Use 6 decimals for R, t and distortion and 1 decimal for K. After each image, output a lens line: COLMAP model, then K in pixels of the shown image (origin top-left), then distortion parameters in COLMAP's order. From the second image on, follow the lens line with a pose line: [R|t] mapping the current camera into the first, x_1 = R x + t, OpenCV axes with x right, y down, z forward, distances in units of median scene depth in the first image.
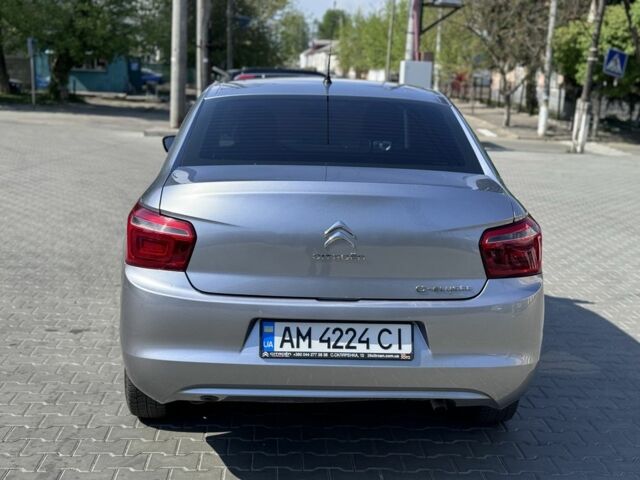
lens RADIAL K [[875.9, 0, 323.9], [0, 875.9, 232.0], [0, 0, 1]] dist [0.136305, 0.000000]
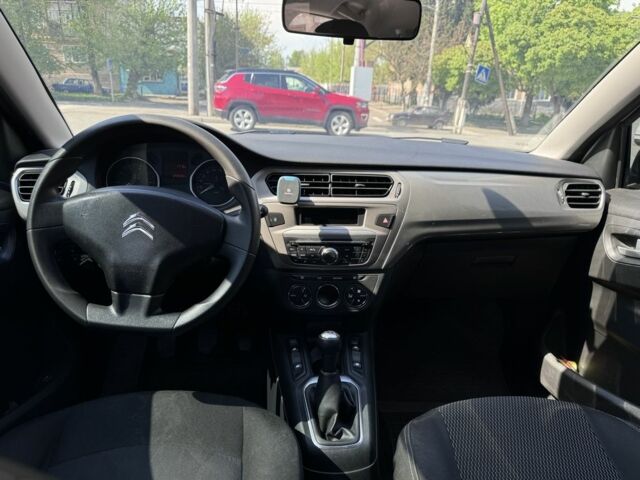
lens RADIAL K [[451.2, 0, 325.8], [0, 451.2, 264.6], [0, 0, 1]] dist [-0.006633, -0.022111]
pose [[0.997680, -0.017687, 0.065736, -0.006730], [0.004386, 0.980352, 0.197208, -0.025359], [-0.067933, -0.196463, 0.978155, 0.233503]]
